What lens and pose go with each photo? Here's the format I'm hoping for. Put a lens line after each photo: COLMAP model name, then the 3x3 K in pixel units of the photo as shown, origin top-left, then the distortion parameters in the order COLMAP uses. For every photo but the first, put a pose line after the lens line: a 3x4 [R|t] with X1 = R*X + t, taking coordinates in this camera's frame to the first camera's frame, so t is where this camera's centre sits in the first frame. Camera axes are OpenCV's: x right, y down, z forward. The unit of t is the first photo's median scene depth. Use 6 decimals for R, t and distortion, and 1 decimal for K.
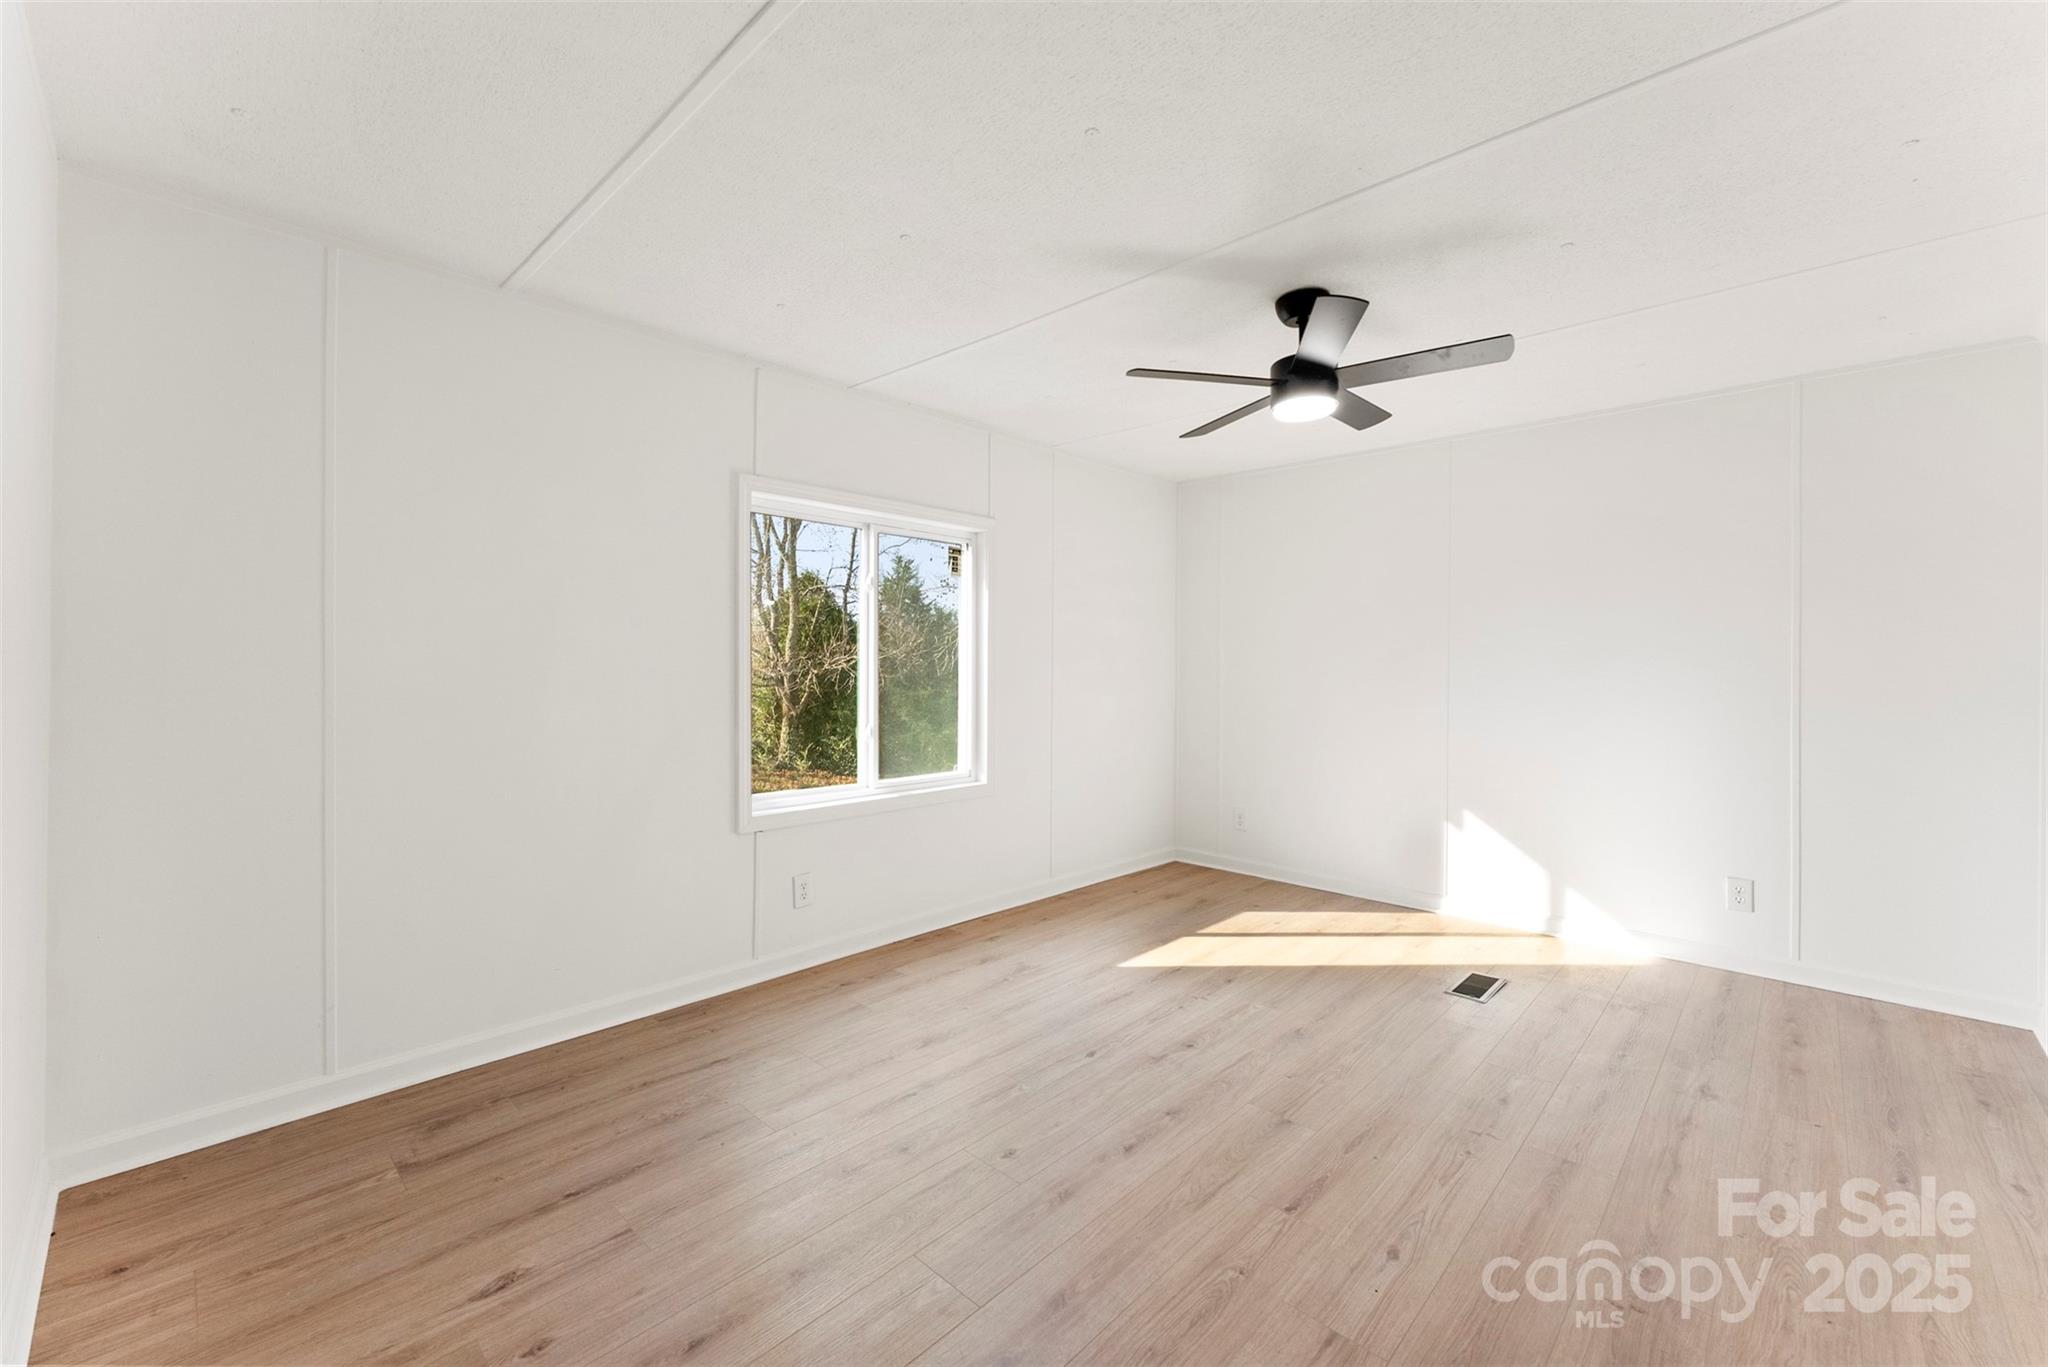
lens RADIAL K [[837.5, 0, 1025.1], [0, 837.5, 675.5], [0, 0, 1]] dist [-0.000062, -0.000092]
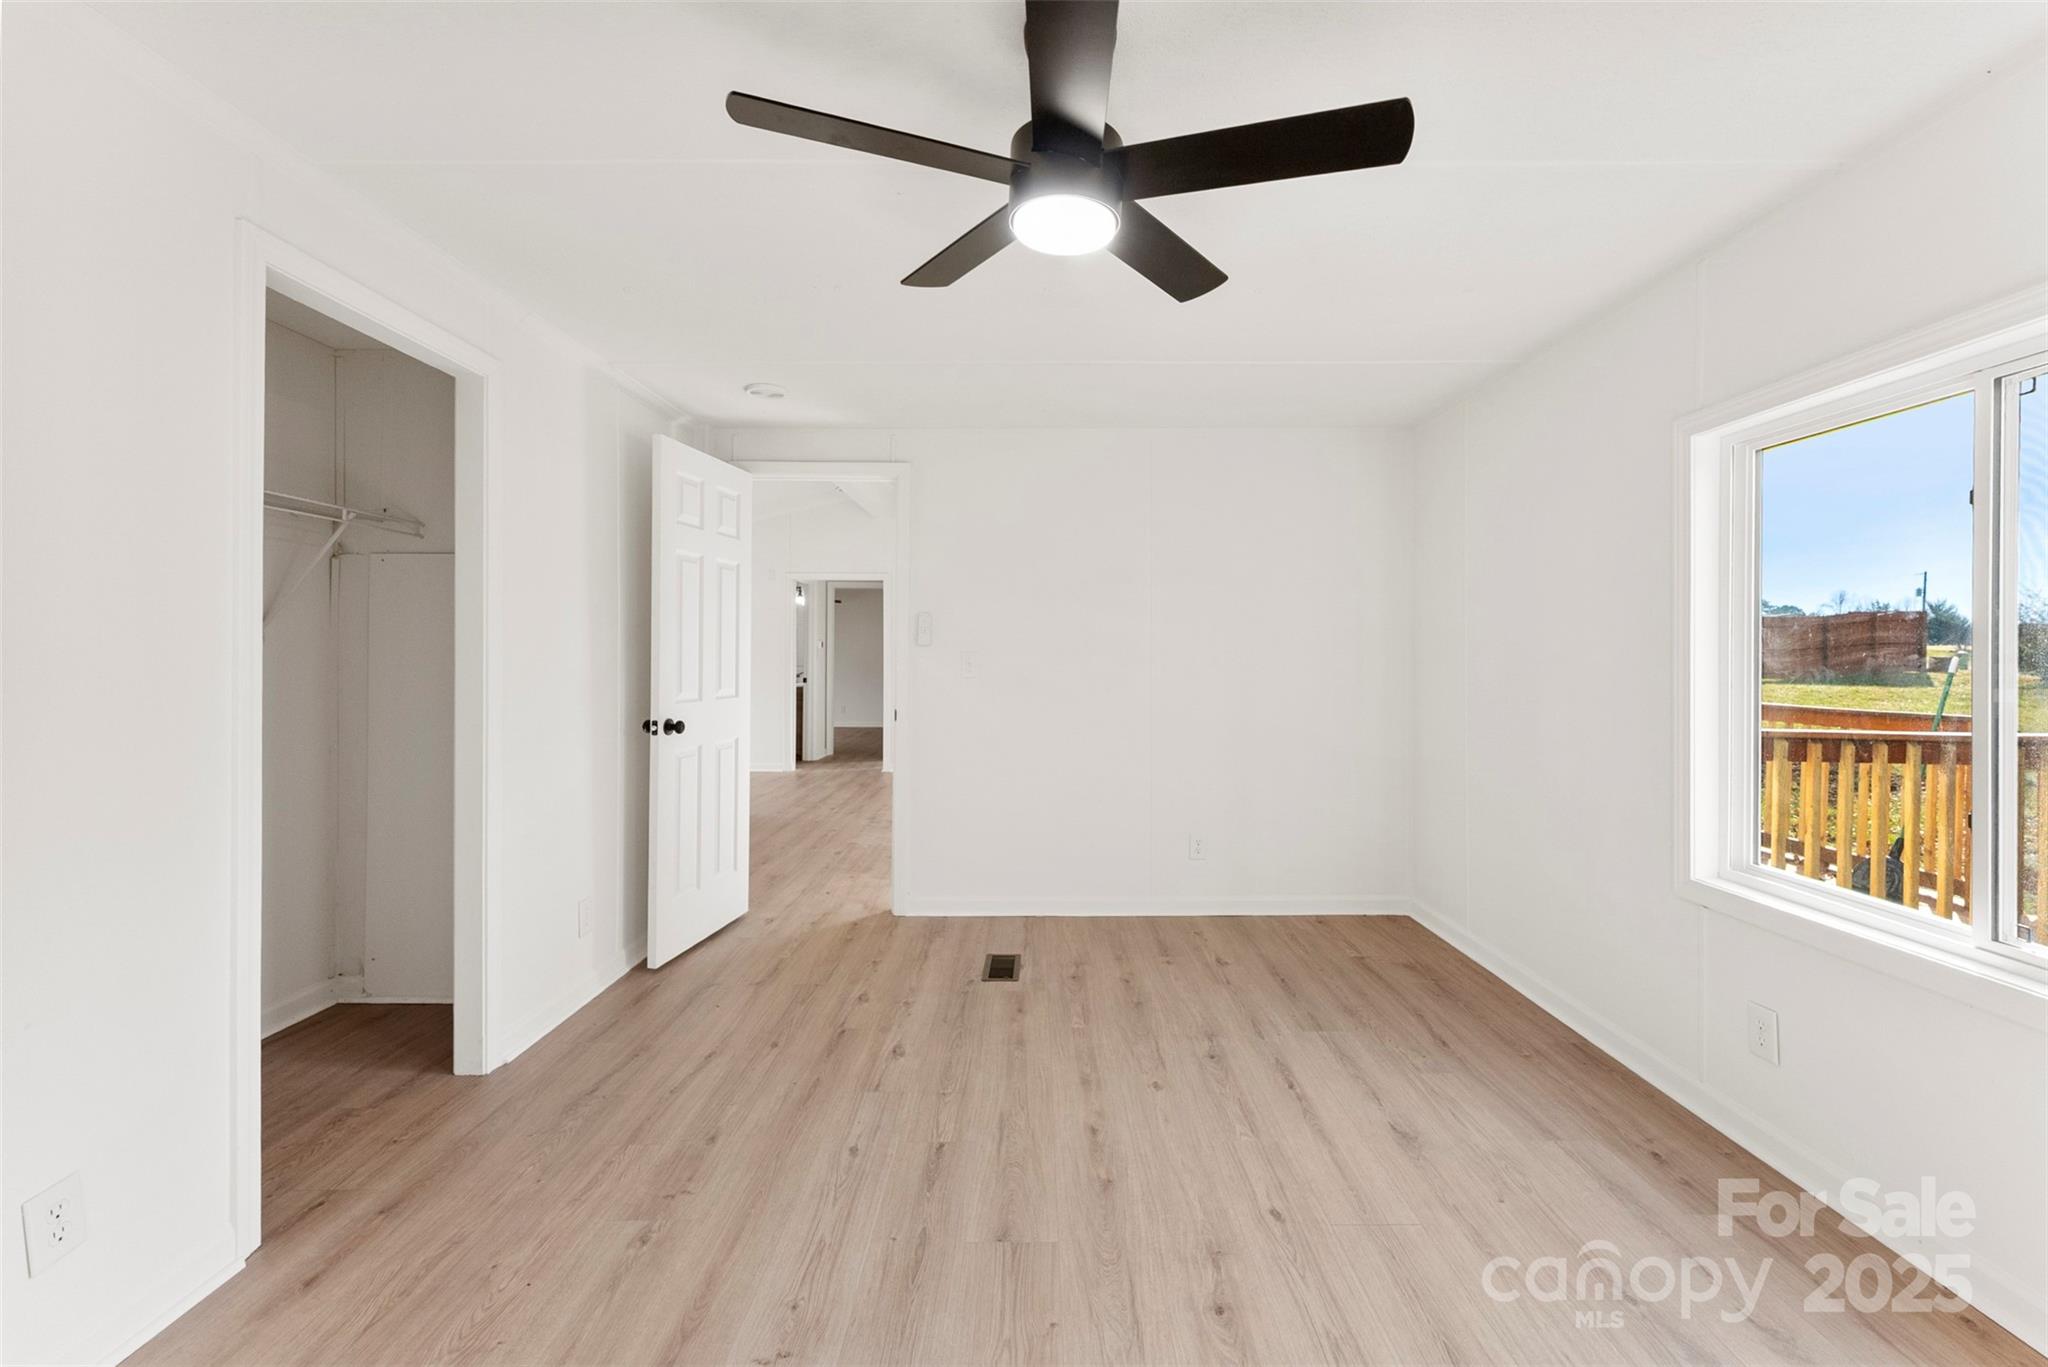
lens RADIAL K [[837.5, 0, 1025.4], [0, 837.5, 667.1], [0, 0, 1]] dist [-0.000062, -0.000092]
pose [[-0.737773, -0.000900, -0.675048, 0.916340], [-0.016075, 0.999739, 0.016236, -0.031400], [0.674857, 0.022830, -0.737595, 1.742674]]
